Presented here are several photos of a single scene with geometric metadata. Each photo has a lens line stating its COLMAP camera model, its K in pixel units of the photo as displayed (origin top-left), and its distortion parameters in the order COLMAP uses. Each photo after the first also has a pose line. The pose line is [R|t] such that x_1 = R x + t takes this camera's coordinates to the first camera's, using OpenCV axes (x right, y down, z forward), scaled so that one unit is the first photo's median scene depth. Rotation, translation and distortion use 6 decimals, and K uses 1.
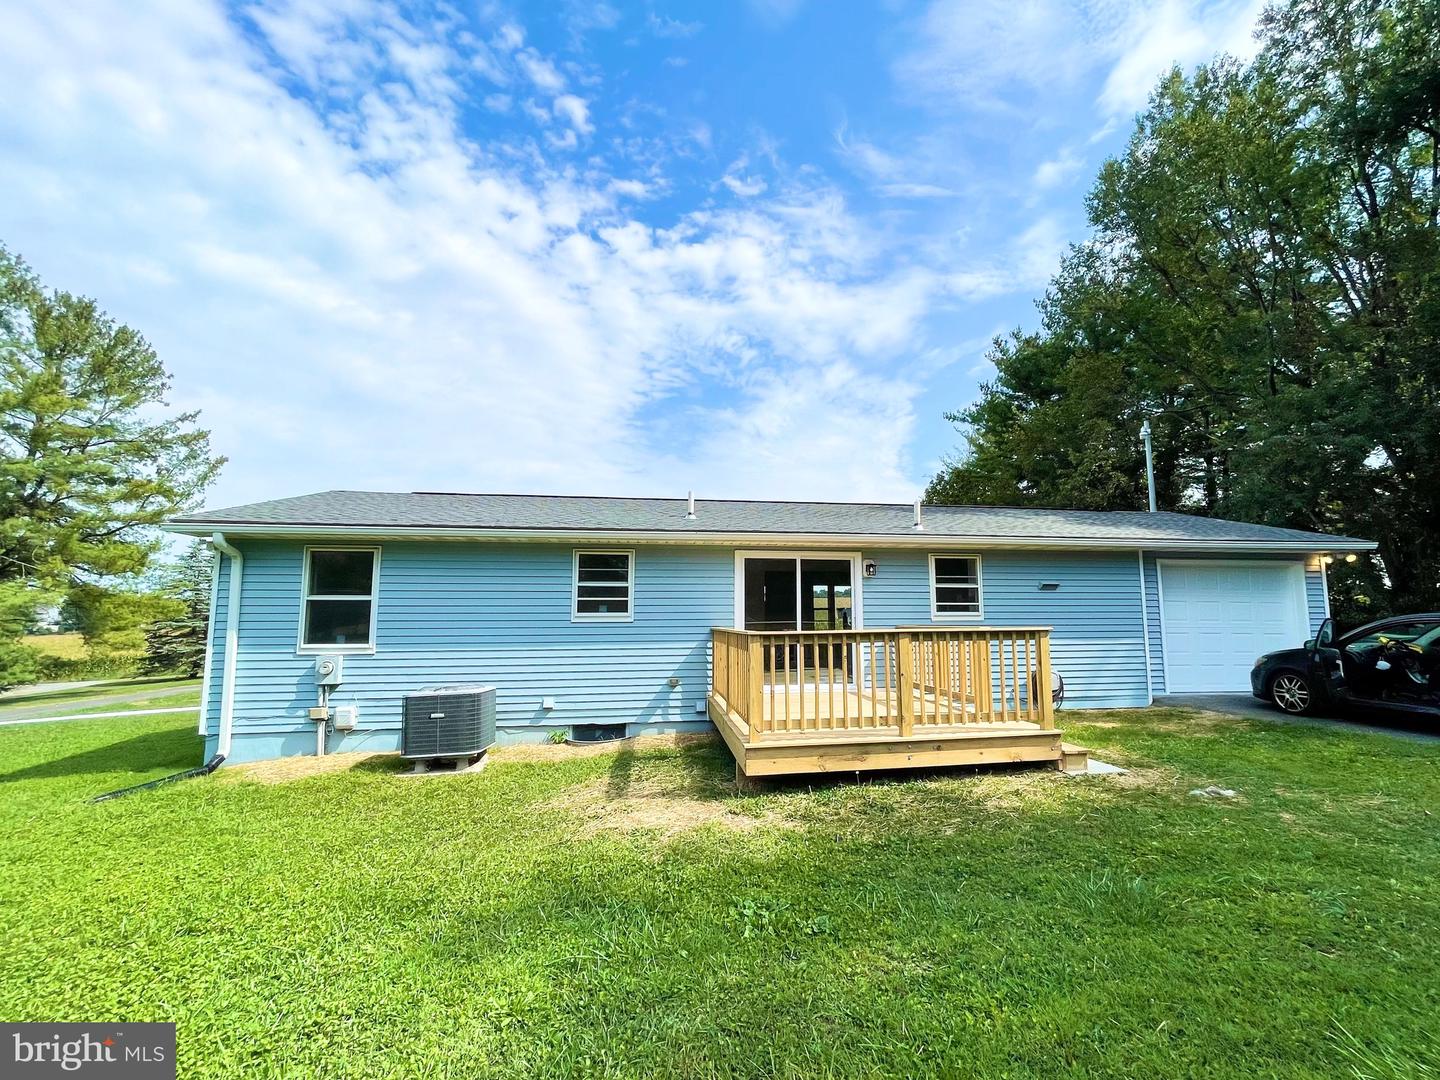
lens RADIAL K [[584.2, 0, 721.9], [0, 584.2, 543.9], [0, 0, 1]] dist [0.000079, -0.000518]
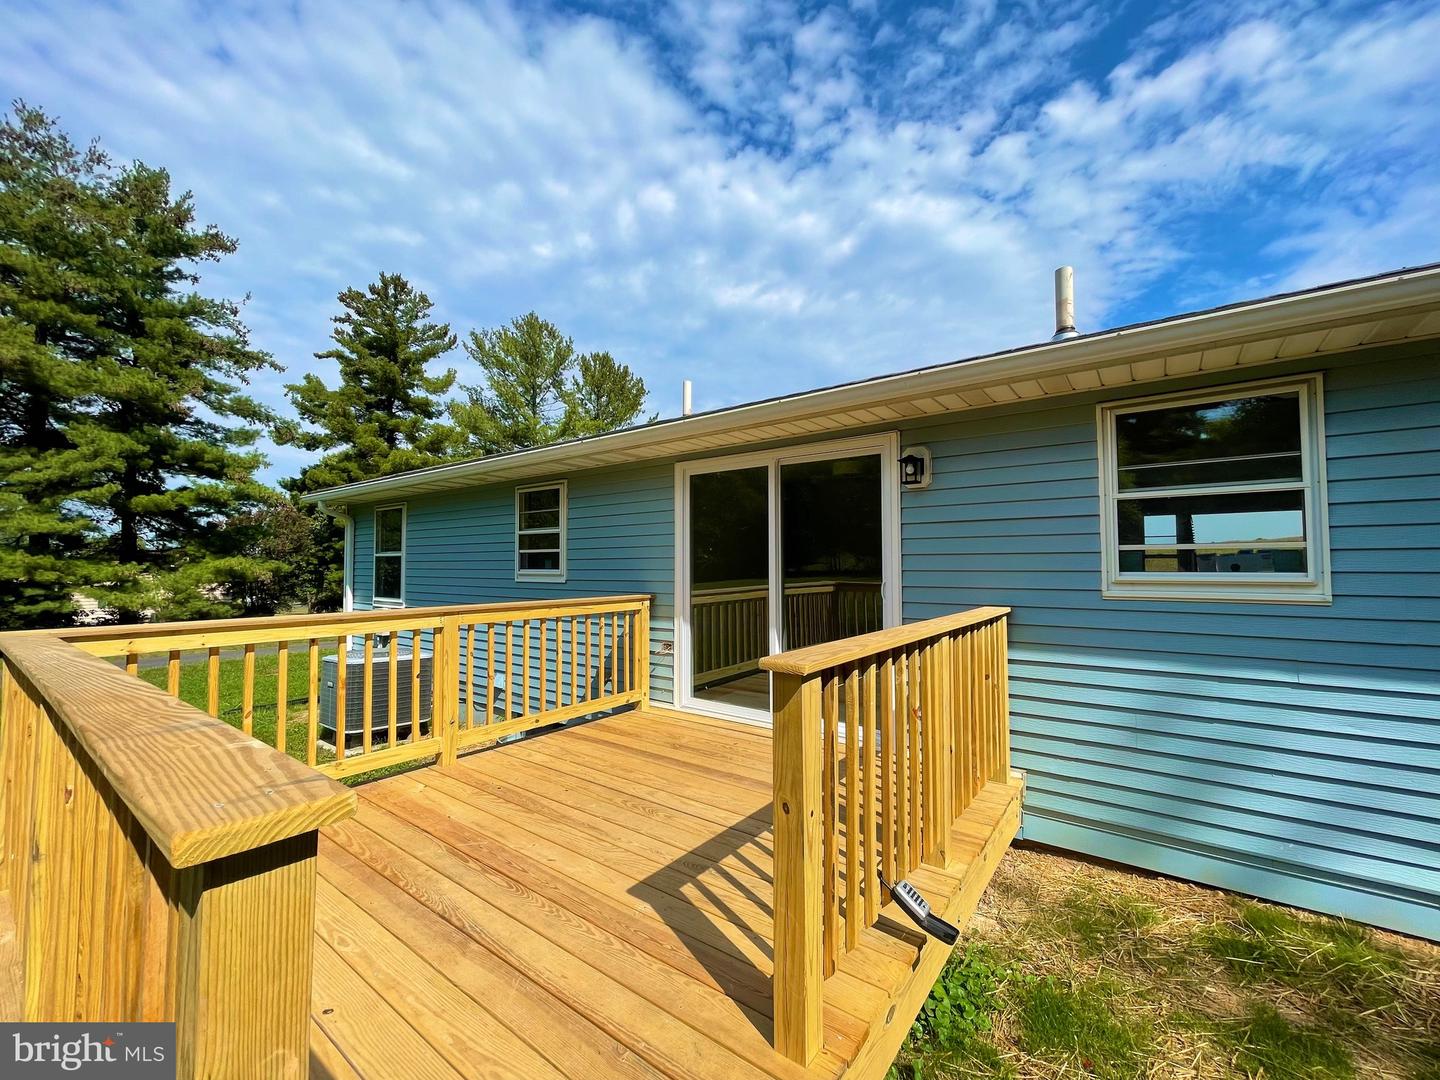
lens RADIAL K [[584.2, 0, 721.9], [0, 584.2, 543.9], [0, 0, 1]] dist [0.000079, -0.000518]
pose [[0.732537, -0.028019, -0.680150, 0.467219], [0.080601, 0.995694, 0.045790, 0.070085], [0.675939, -0.088364, 0.731641, 0.616486]]
